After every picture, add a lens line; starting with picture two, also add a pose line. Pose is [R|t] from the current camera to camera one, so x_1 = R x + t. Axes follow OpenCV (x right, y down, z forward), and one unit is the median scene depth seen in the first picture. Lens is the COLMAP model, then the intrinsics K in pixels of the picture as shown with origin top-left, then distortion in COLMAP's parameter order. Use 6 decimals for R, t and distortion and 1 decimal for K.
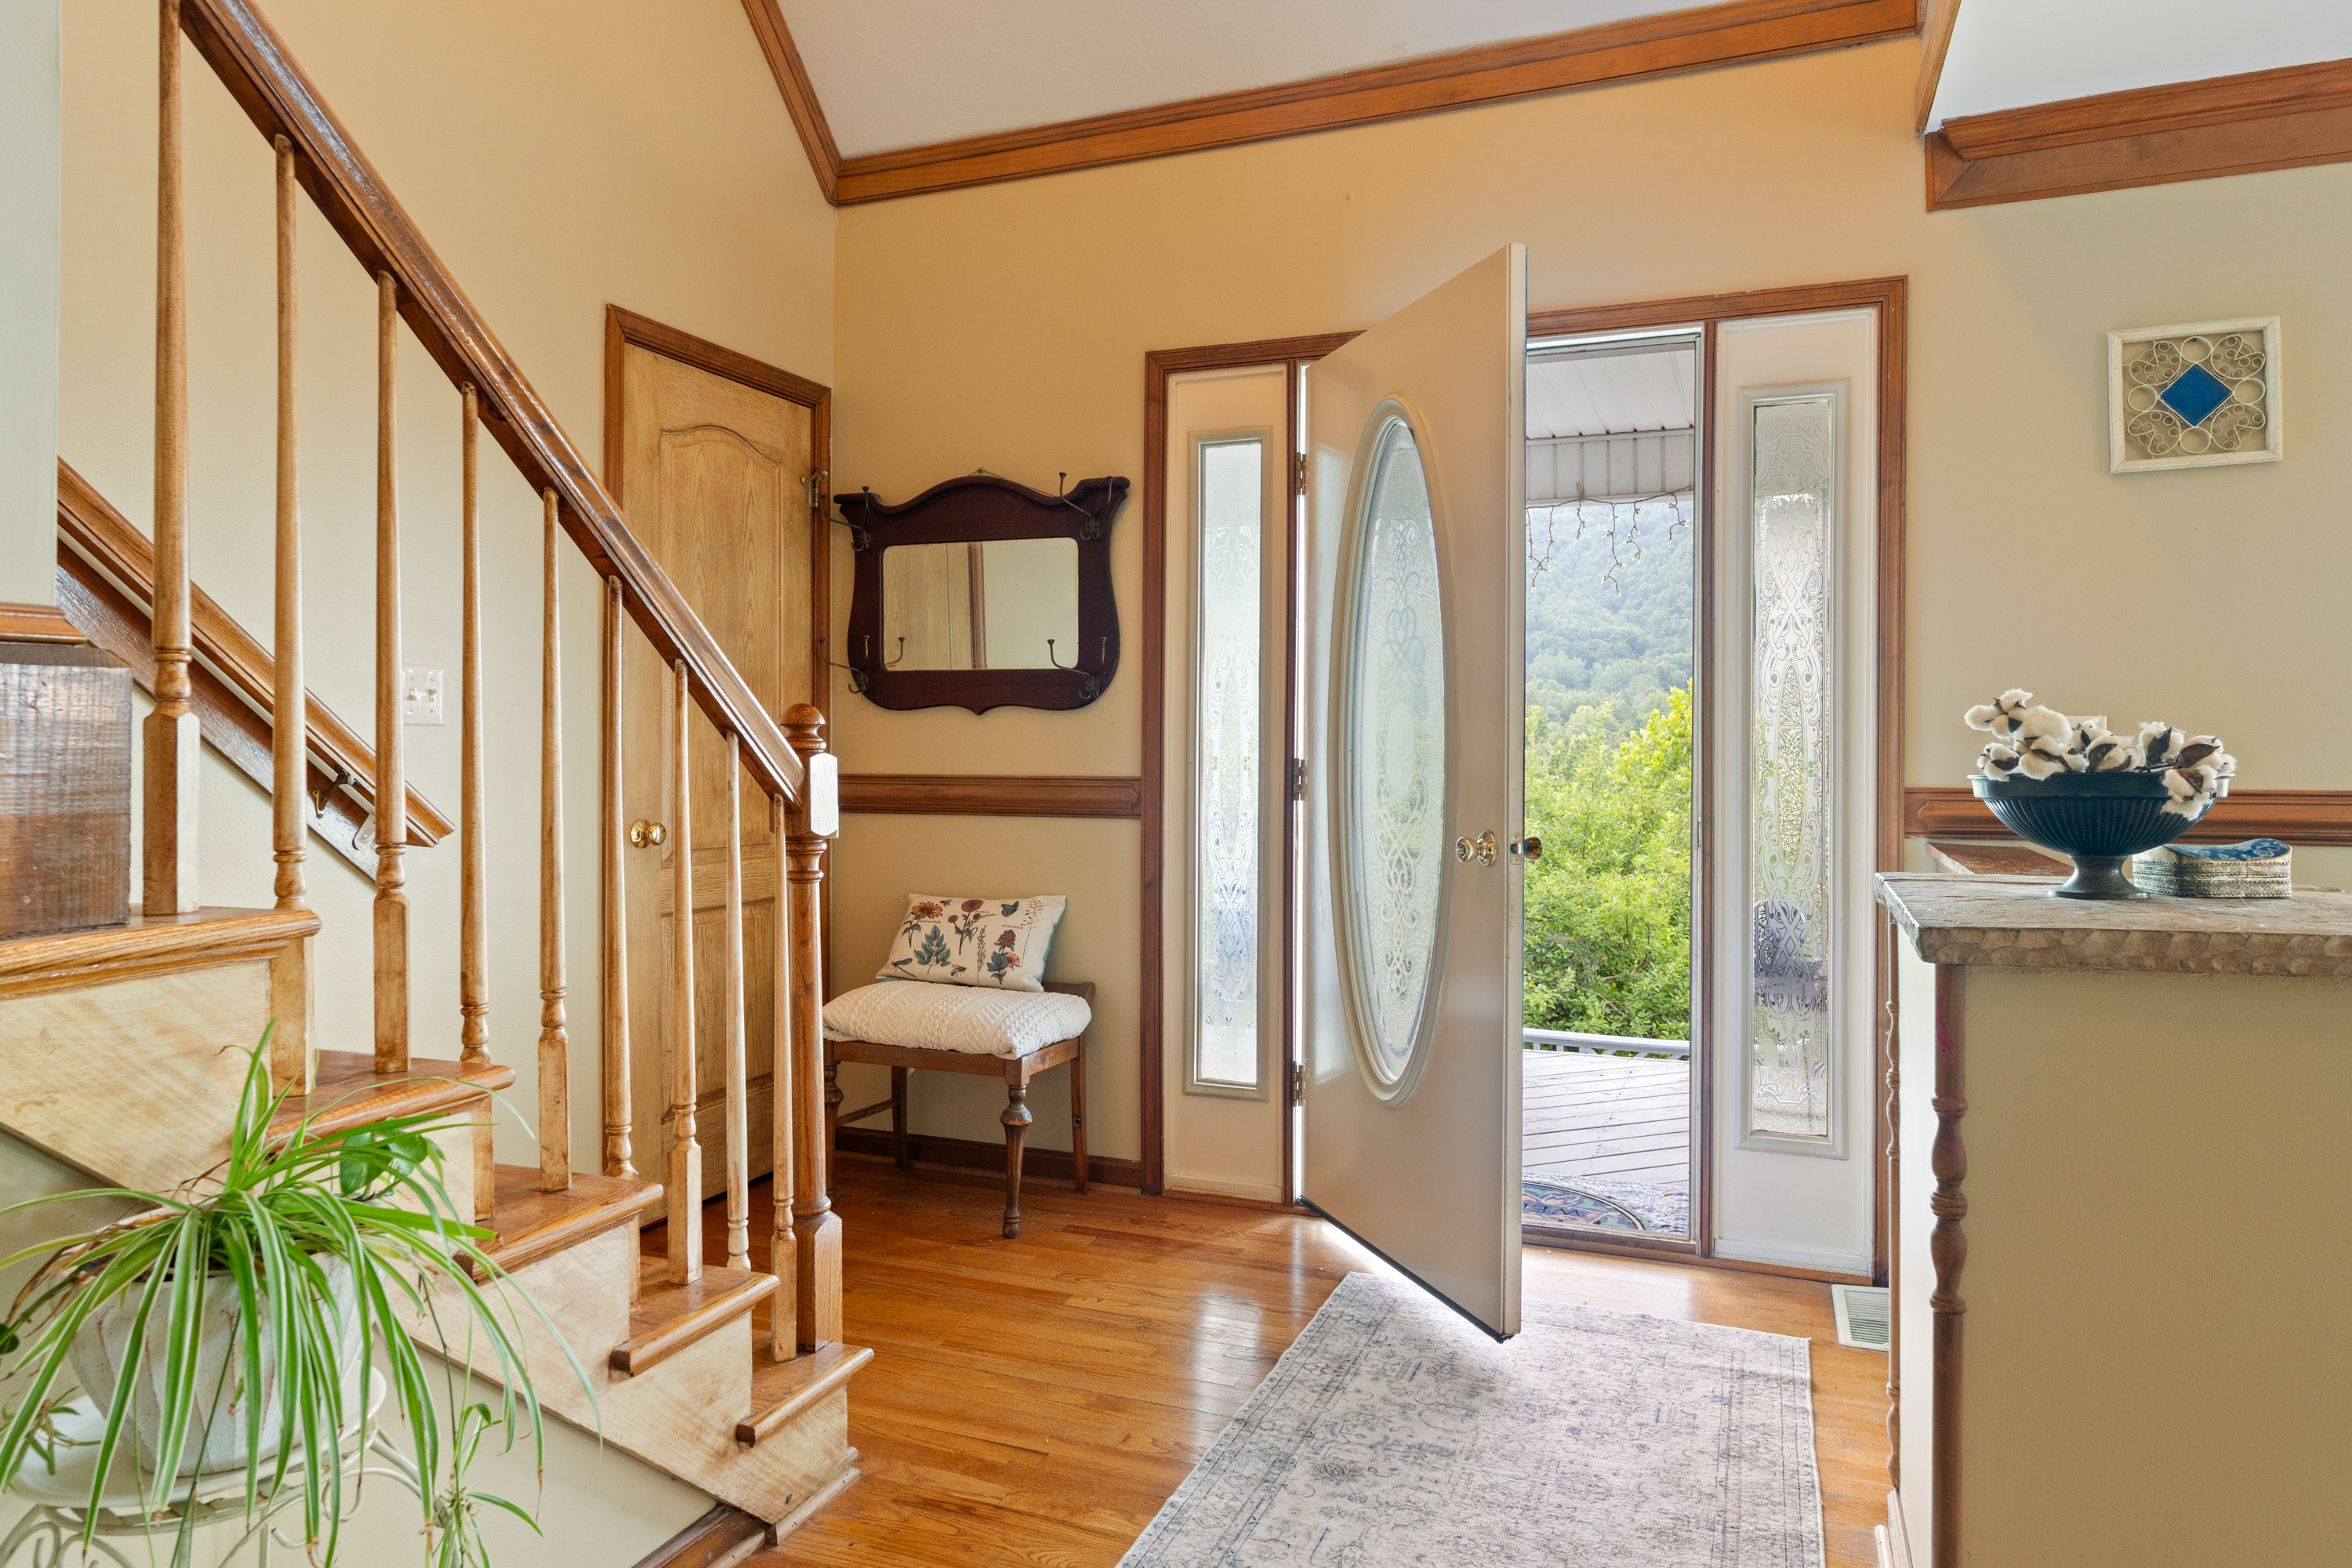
lens RADIAL K [[1475.1, 0, 1165.9], [0, 1475.1, 779.4], [0, 0, 1]] dist [-0.002784, -0.001059]
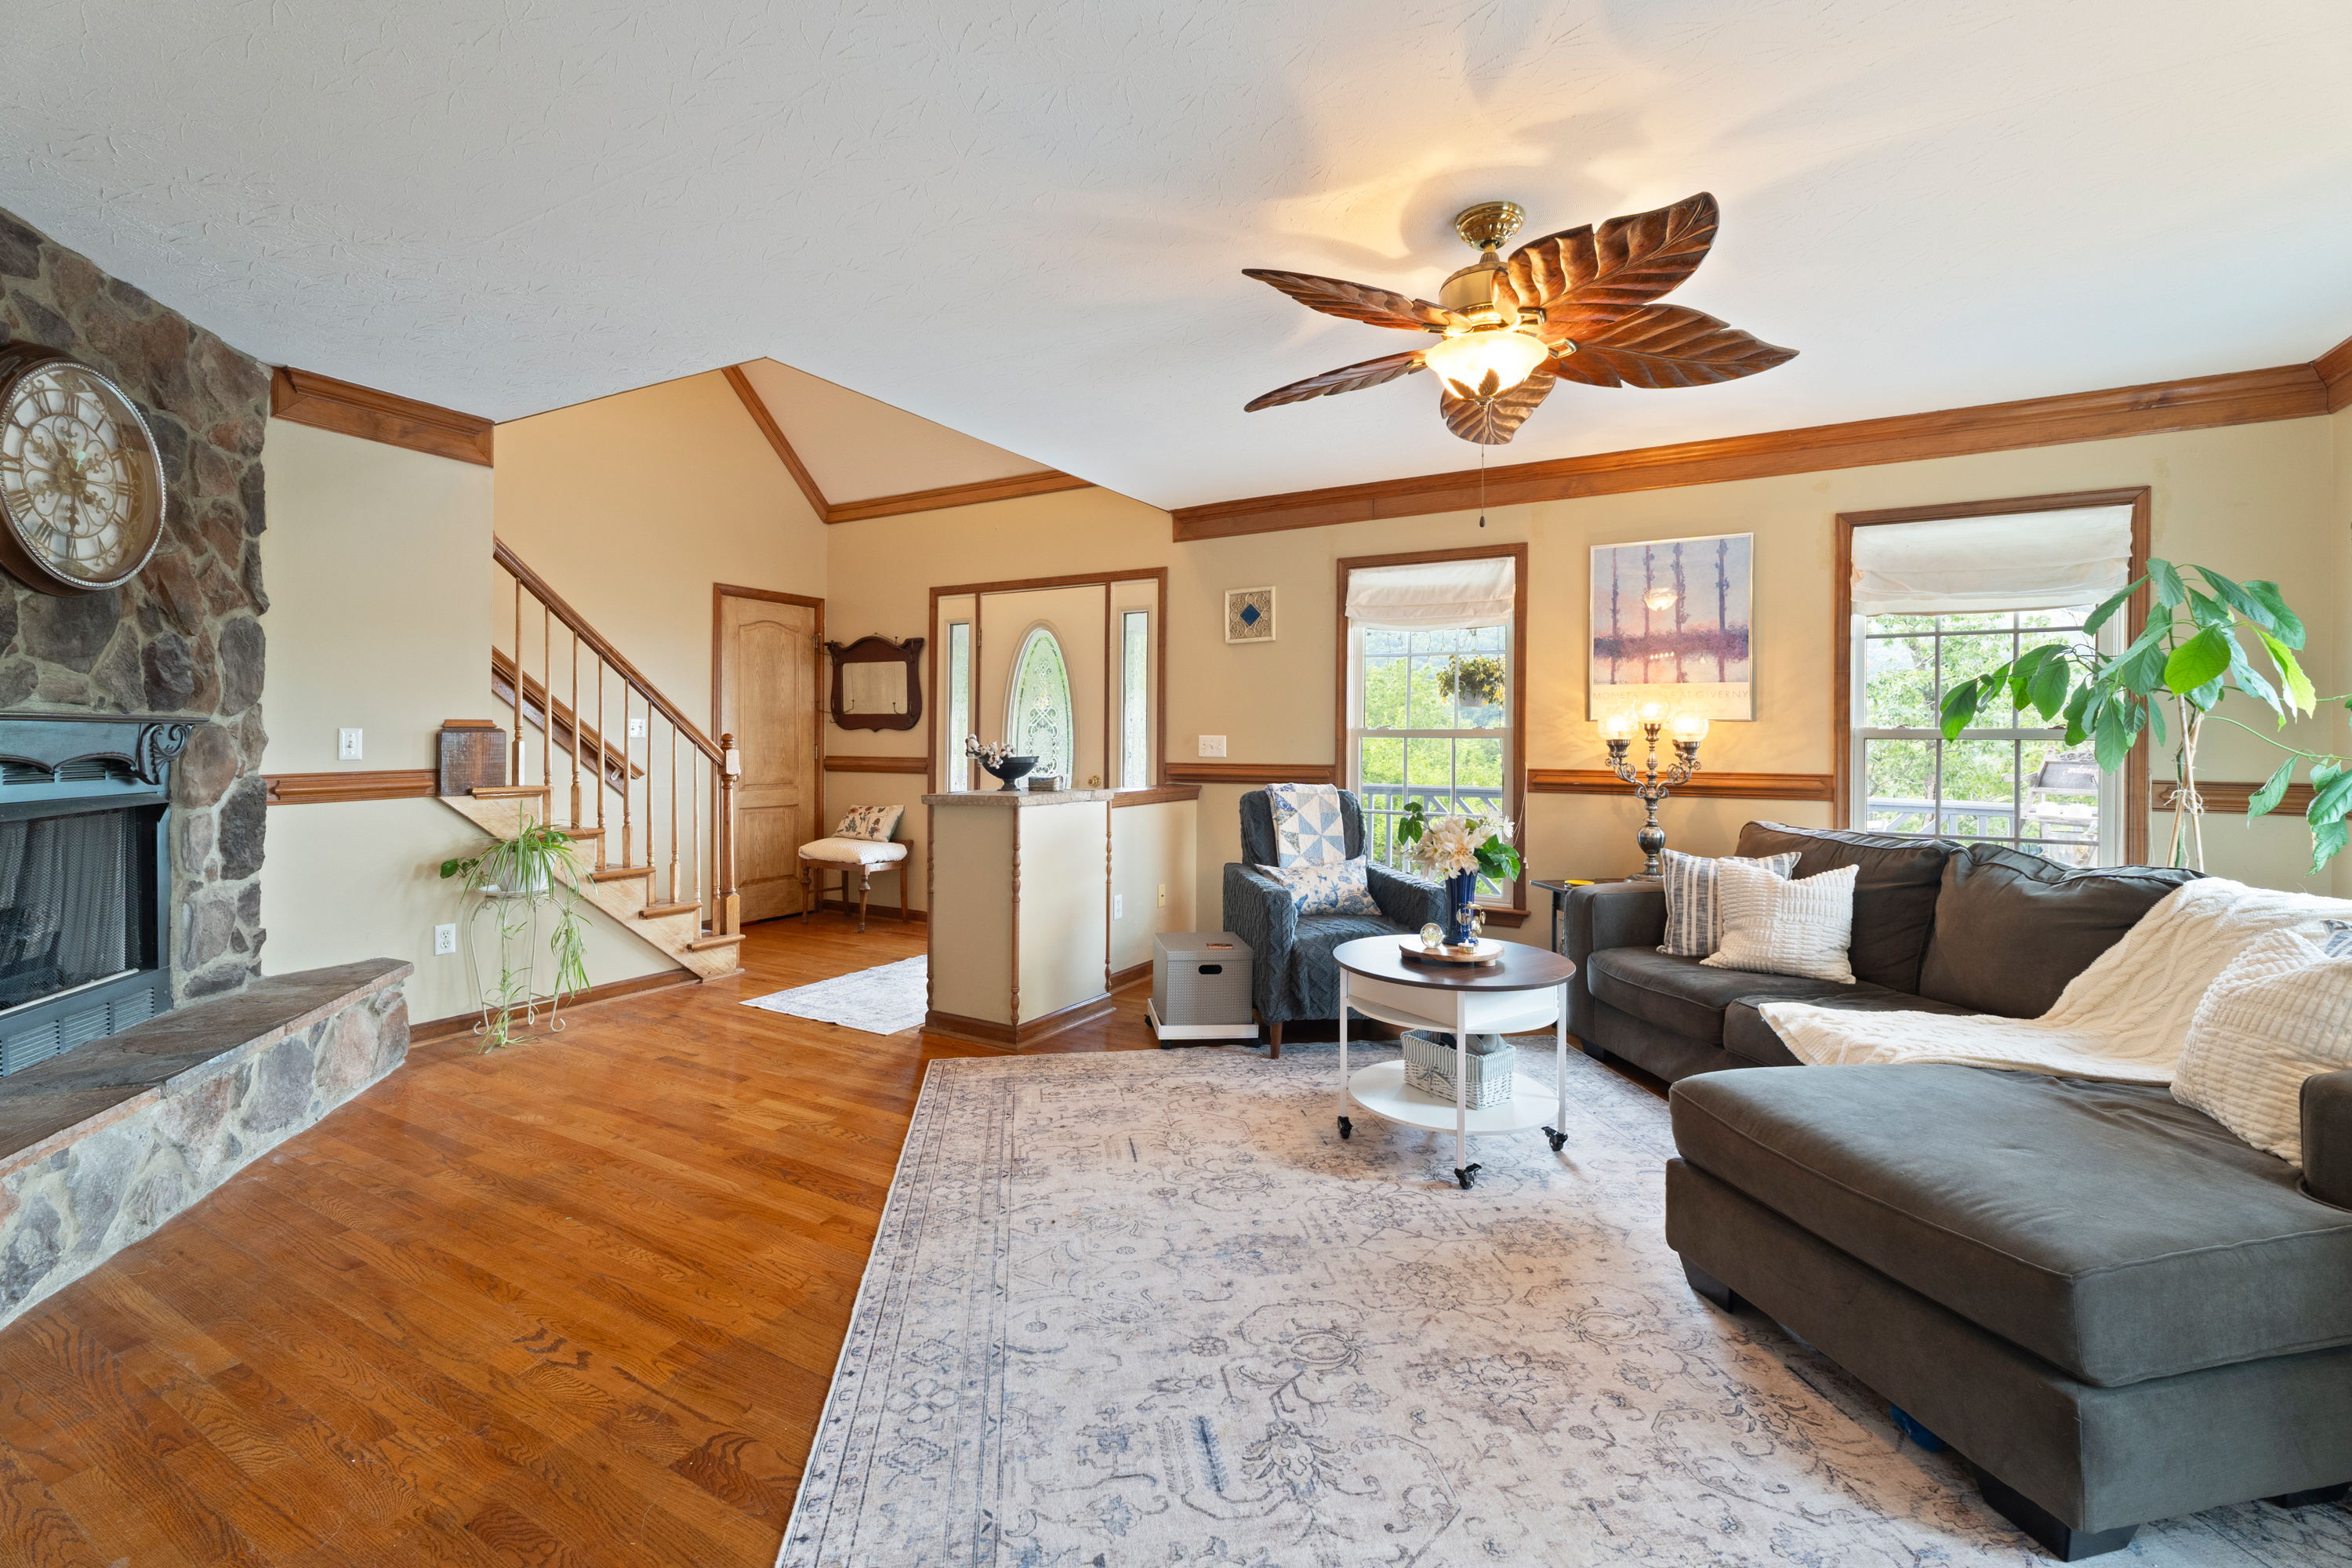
lens RADIAL K [[1033.6, 0, 1183.9], [0, 1033.6, 763.6], [0, 0, 1]] dist [-0.004670, -0.000194]
pose [[0.991150, 0.003818, -0.132690, 0.645226], [-0.003468, 0.999990, 0.002869, 0.002510], [0.132699, -0.002384, 0.991153, -0.678406]]
